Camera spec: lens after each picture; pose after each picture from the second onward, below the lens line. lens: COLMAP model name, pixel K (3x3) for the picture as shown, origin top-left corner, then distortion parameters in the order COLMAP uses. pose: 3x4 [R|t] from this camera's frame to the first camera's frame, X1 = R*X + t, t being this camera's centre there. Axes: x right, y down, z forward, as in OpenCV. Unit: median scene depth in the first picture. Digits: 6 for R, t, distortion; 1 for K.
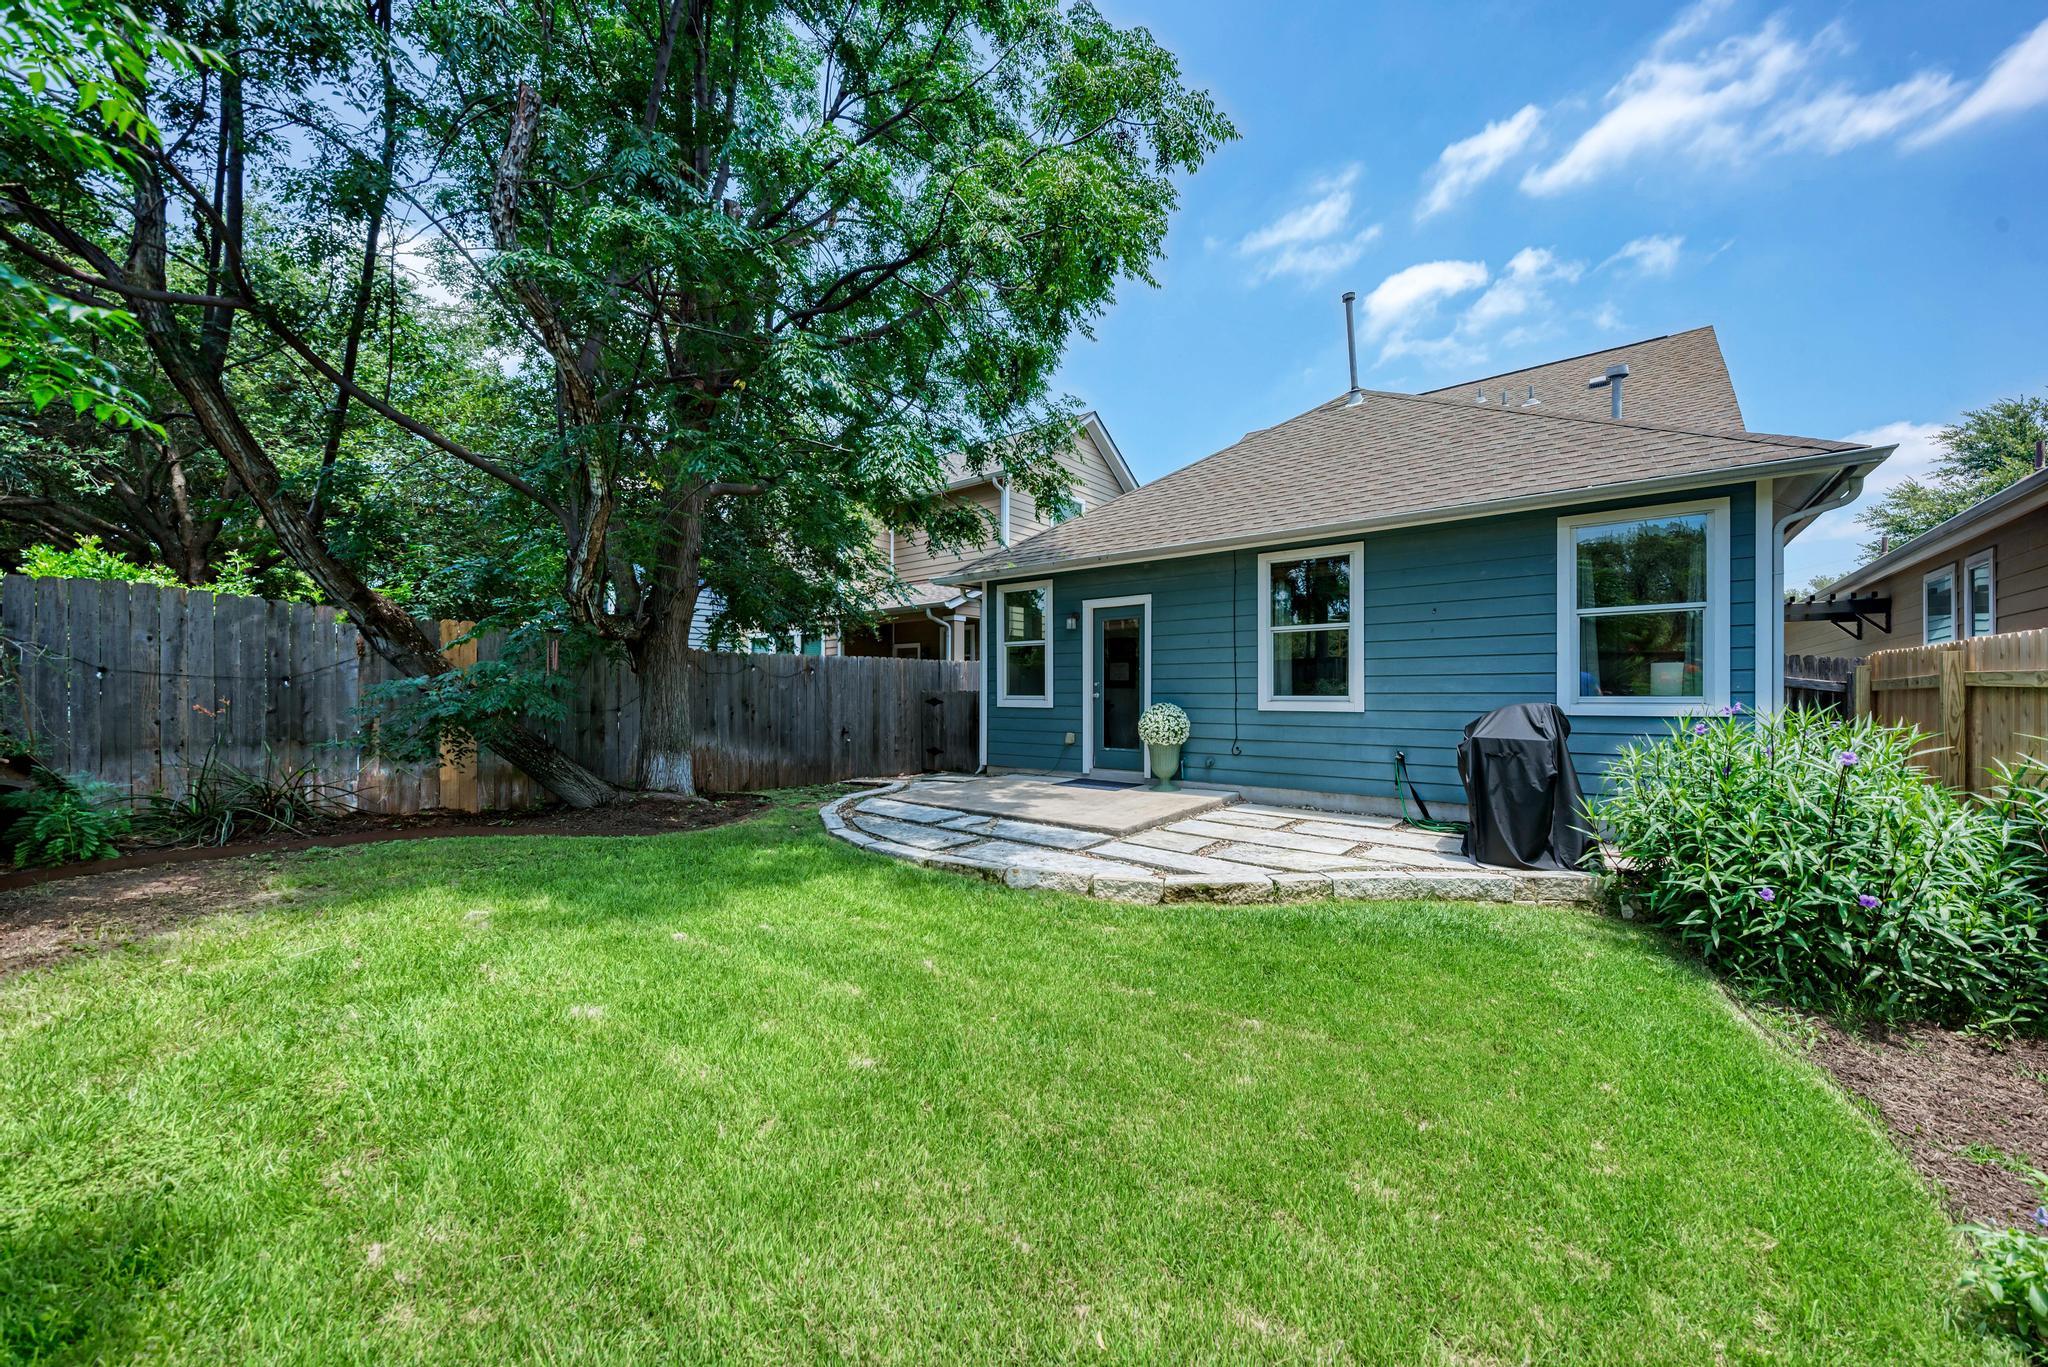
lens RADIAL K [[774.4, 0, 1032.0], [0, 774.4, 680.4], [0, 0, 1]] dist [0.000397, 0.000015]
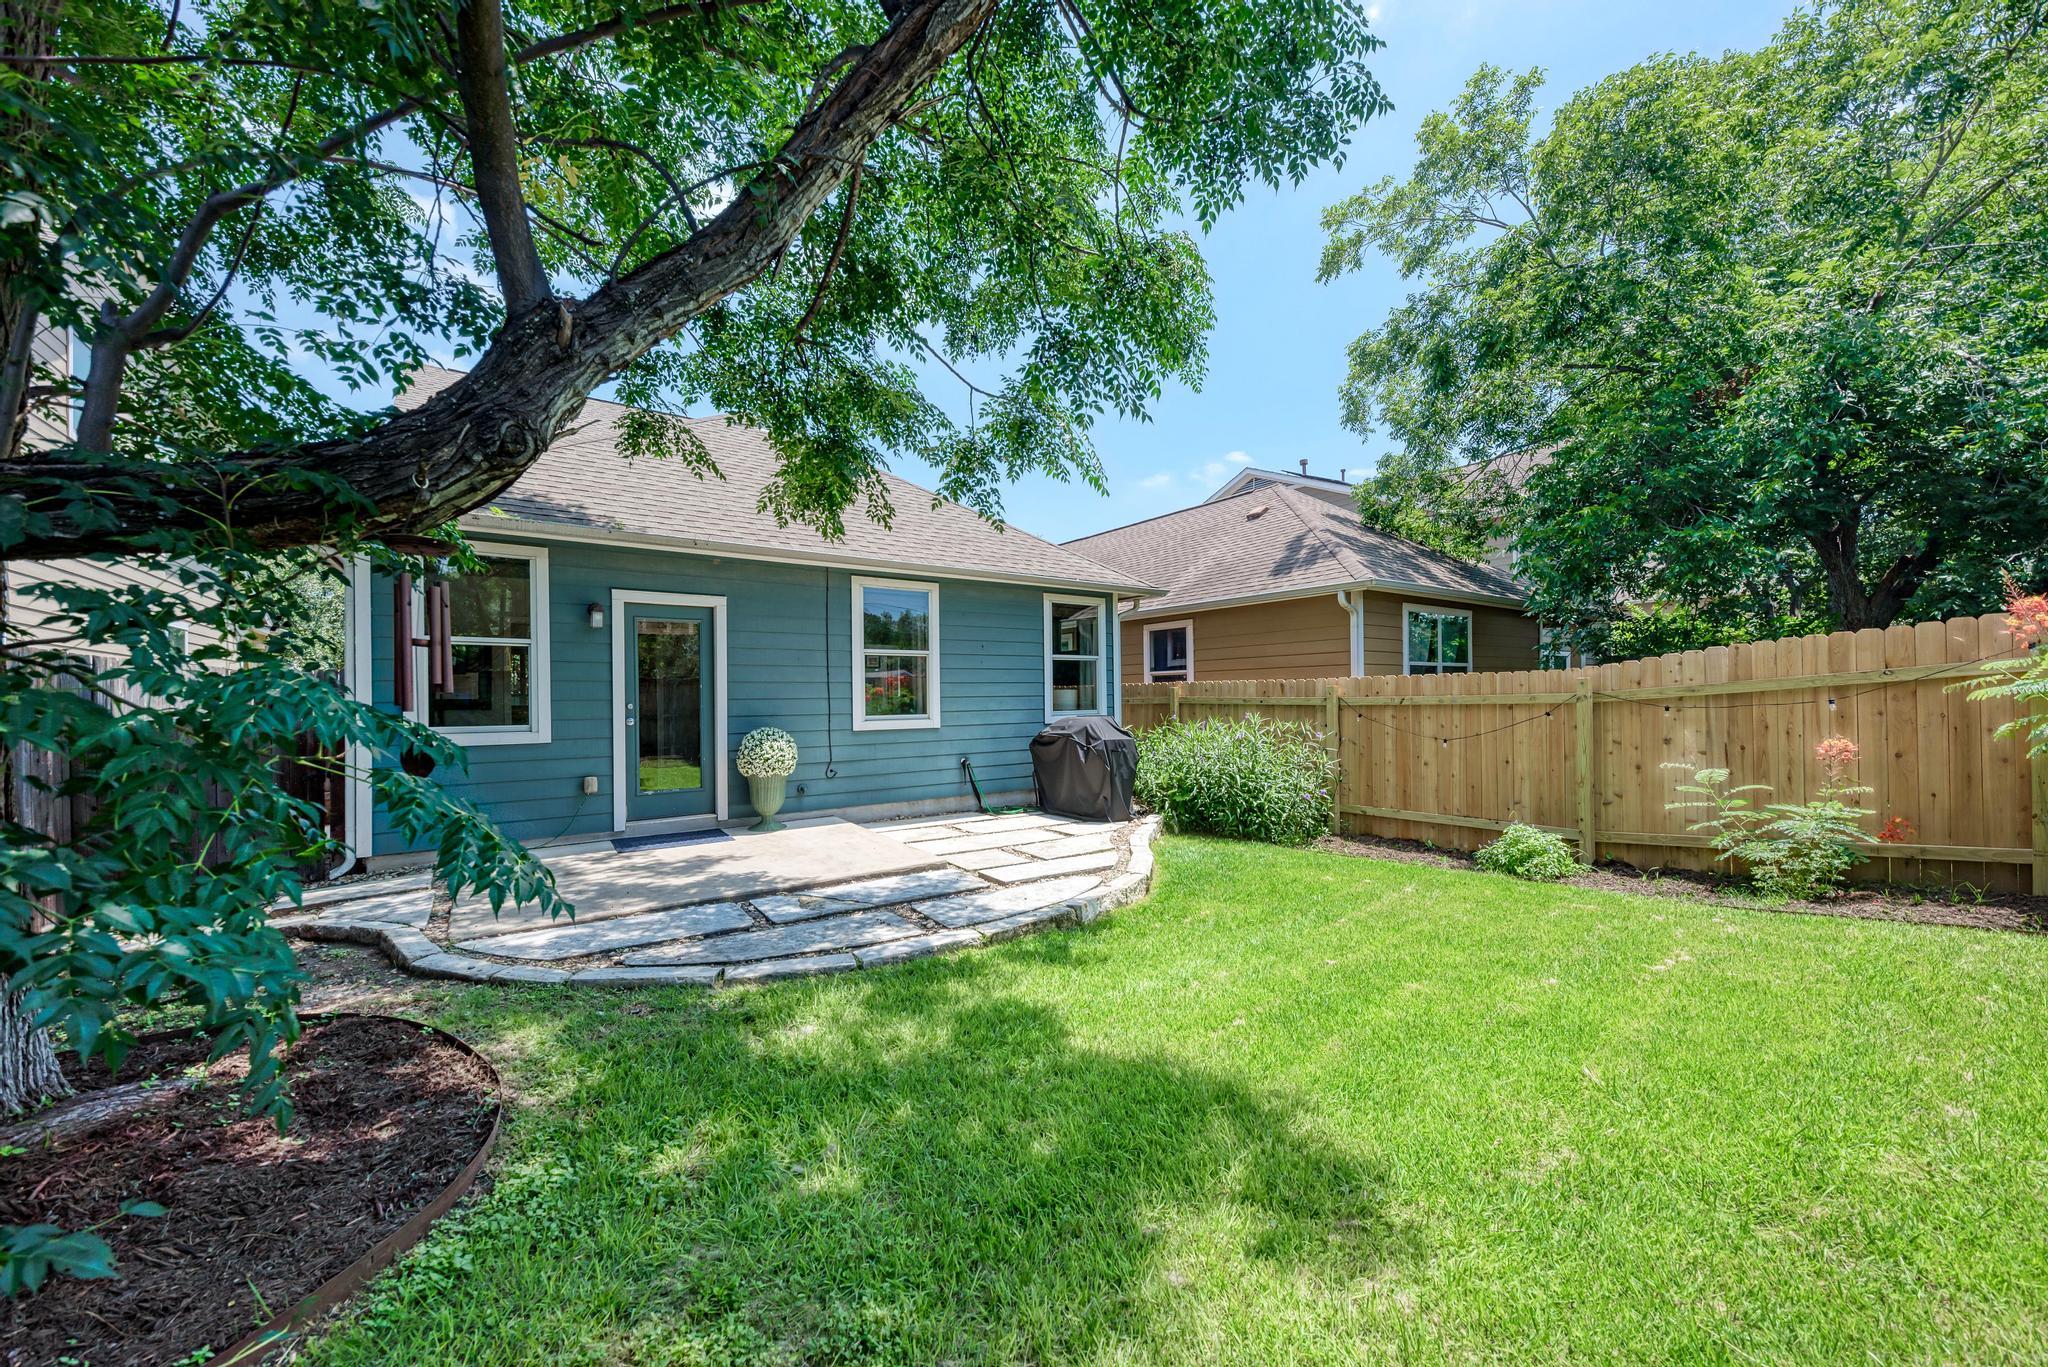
lens RADIAL K [[774.4, 0, 1028.3], [0, 774.4, 697.0], [0, 0, 1]] dist [0.000397, 0.000015]
pose [[0.223881, 0.011307, 0.974551, -0.643197], [0.008362, 0.999874, -0.013522, 0.010160], [-0.974581, 0.011177, 0.223758, 0.555681]]
